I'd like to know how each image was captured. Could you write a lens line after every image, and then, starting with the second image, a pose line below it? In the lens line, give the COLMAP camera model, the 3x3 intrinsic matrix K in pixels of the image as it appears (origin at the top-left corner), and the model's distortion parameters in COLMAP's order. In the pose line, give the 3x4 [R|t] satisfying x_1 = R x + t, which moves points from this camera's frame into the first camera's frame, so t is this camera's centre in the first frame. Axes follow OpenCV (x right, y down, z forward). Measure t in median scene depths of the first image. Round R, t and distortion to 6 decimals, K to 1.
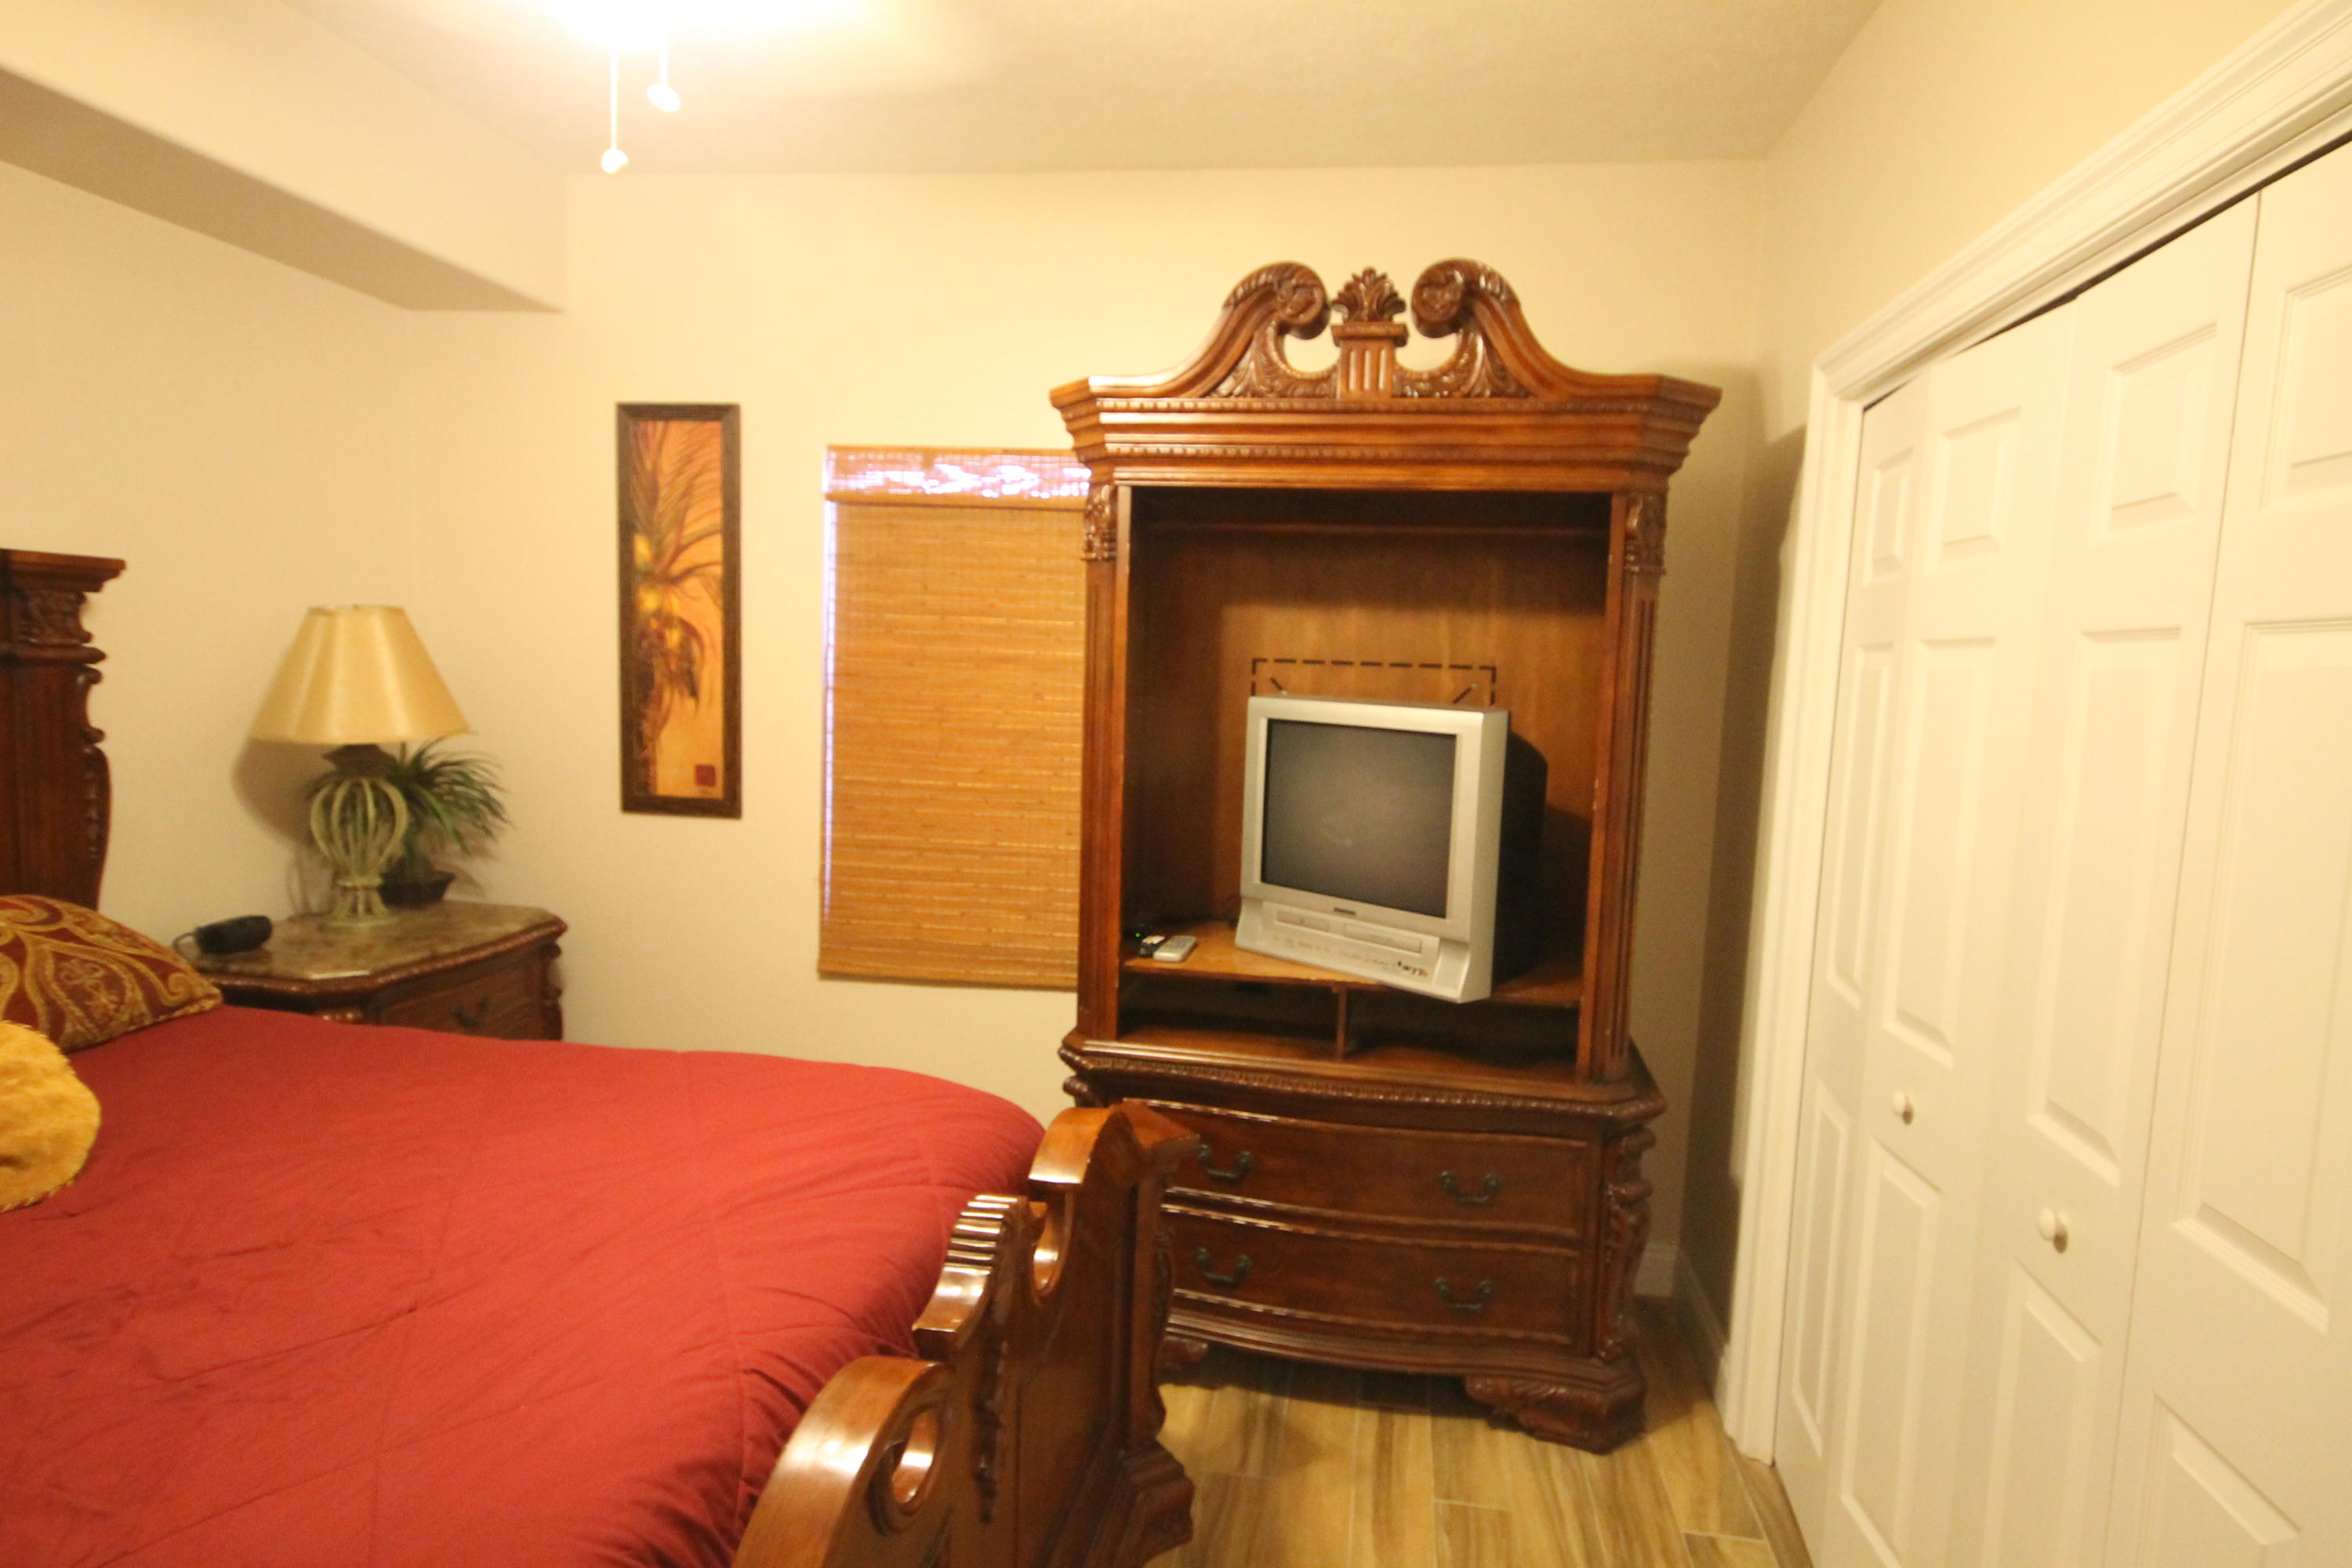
lens RADIAL K [[1343.6, 0, 1198.8], [0, 1343.6, 789.3], [0, 0, 1]] dist [0.004585, 0.013254]
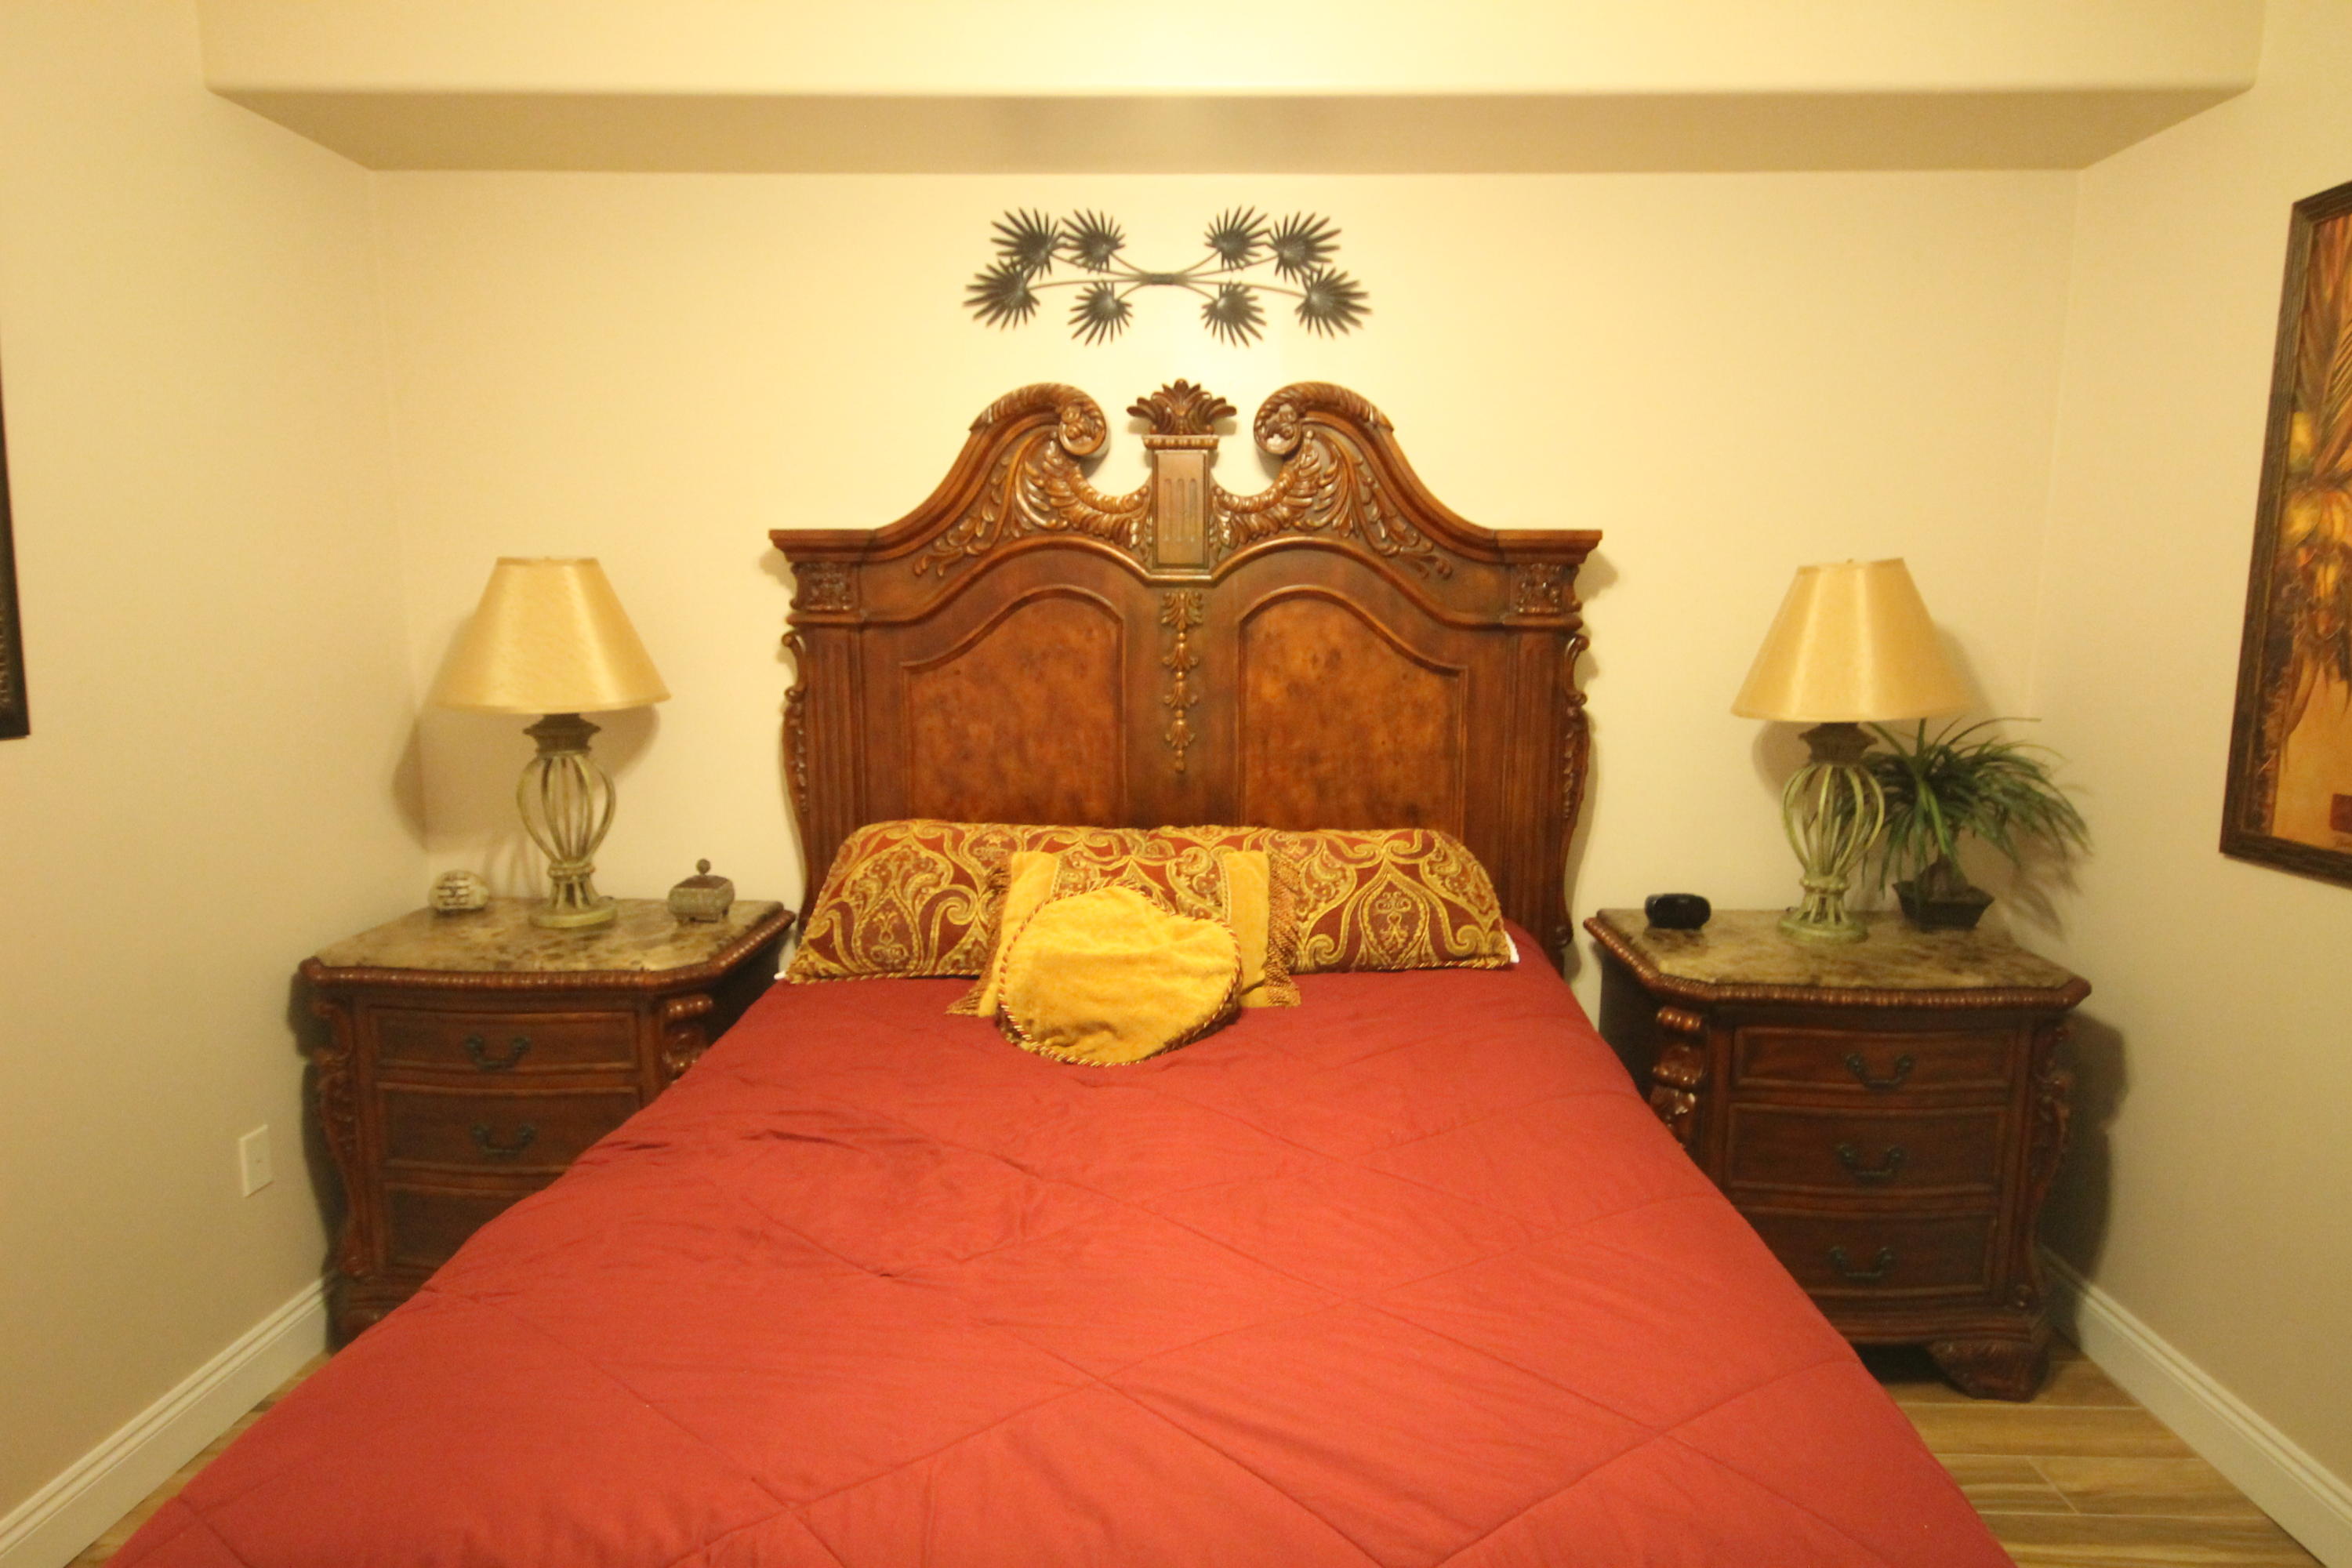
lens RADIAL K [[1343.6, 0, 1198.8], [0, 1343.6, 789.3], [0, 0, 1]] dist [0.004585, 0.013254]
pose [[0.117068, 0.106132, -0.987437, 0.157318], [-0.090300, 0.991292, 0.095841, -0.032876], [0.989010, 0.077945, 0.125632, 0.441171]]
